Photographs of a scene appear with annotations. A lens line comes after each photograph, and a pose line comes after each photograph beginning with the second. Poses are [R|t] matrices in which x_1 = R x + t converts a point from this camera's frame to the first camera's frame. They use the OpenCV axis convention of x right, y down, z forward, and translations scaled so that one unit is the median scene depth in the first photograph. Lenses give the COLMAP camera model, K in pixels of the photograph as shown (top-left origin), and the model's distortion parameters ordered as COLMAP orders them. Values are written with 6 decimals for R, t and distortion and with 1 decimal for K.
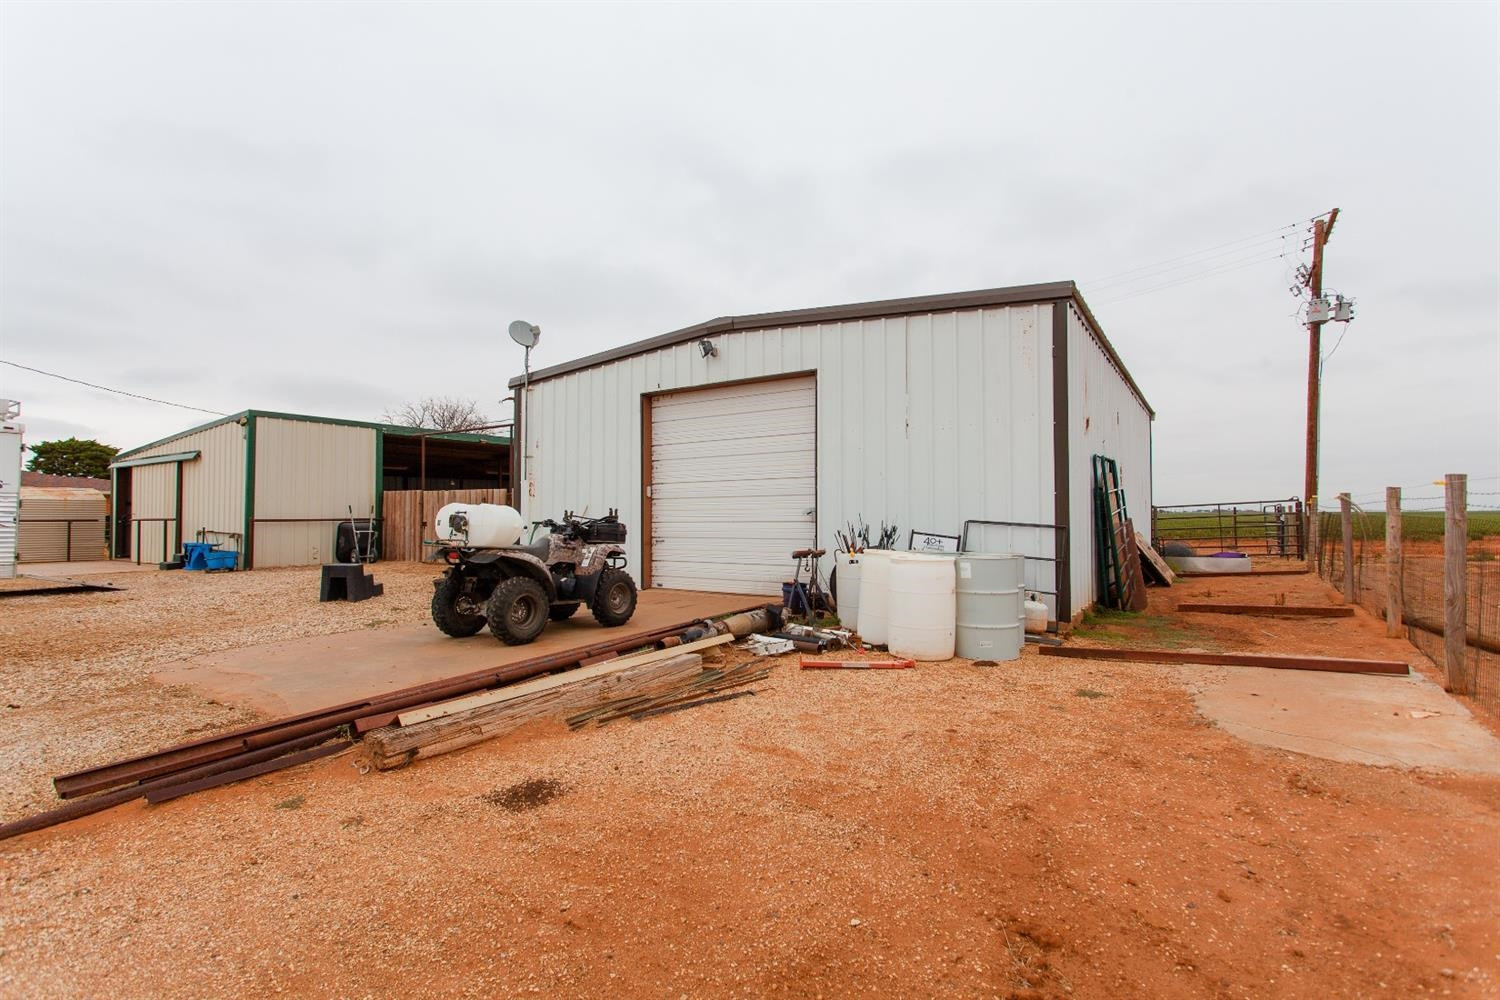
lens RADIAL K [[729.9, 0, 751.6], [0, 729.9, 499.4], [0, 0, 1]] dist [-0.002111, 0.000505]
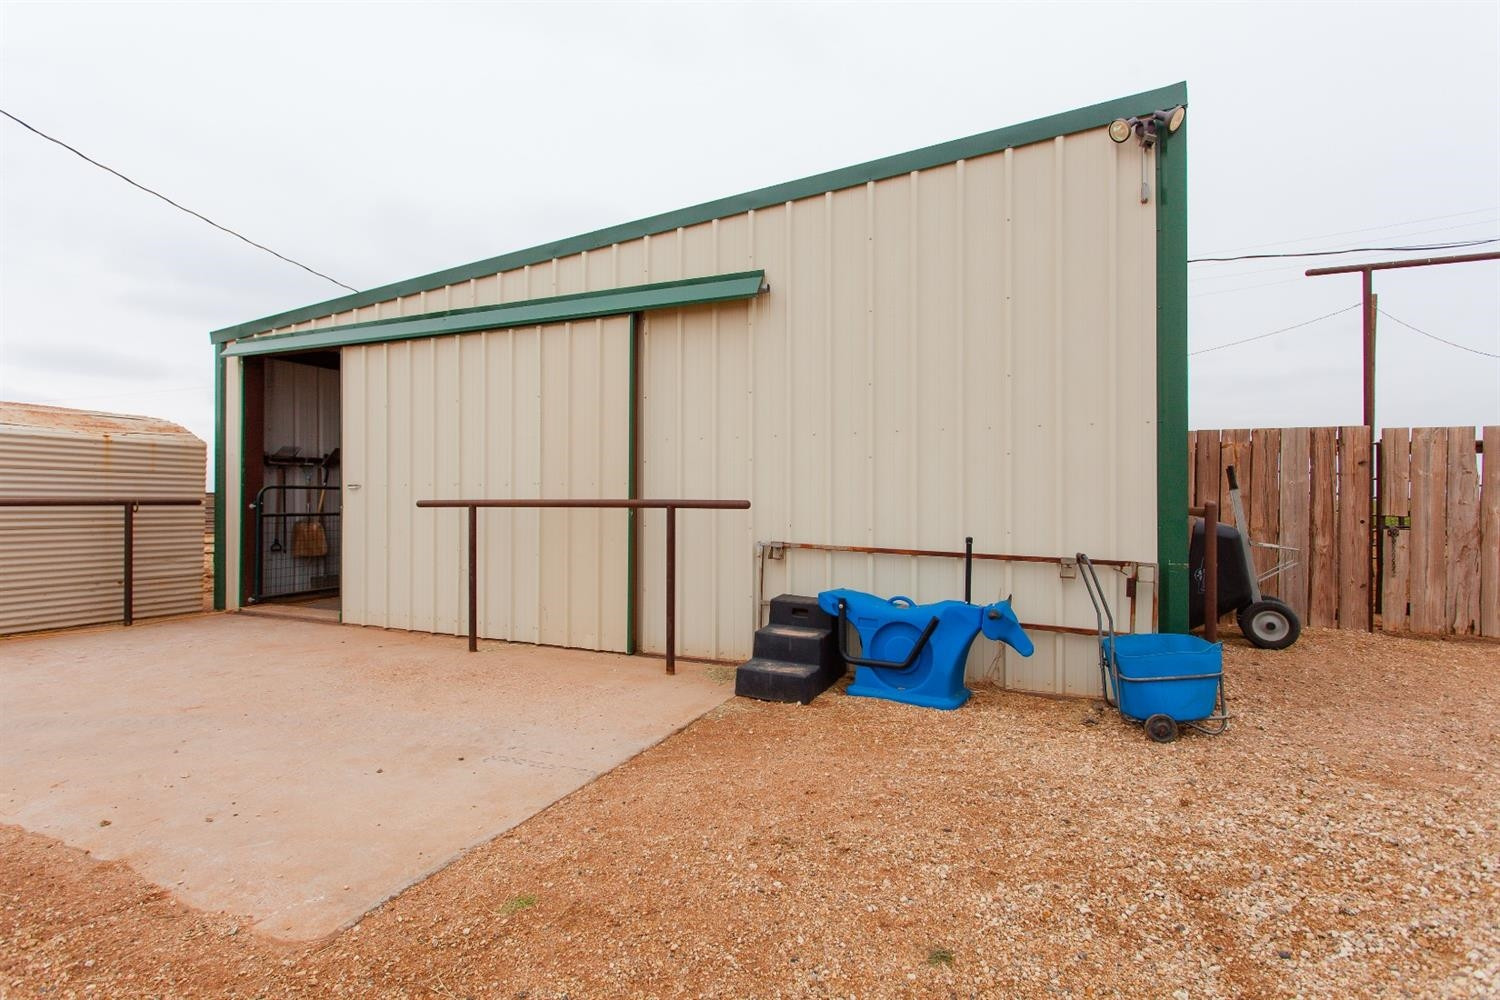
lens RADIAL K [[729.9, 0, 748.2], [0, 729.9, 503.2], [0, 0, 1]] dist [-0.002111, 0.000505]
pose [[0.988114, 0.007284, 0.153553, -0.788374], [-0.011500, 0.999580, 0.026586, 0.018722], [-0.153295, -0.028036, 0.987783, 0.694533]]
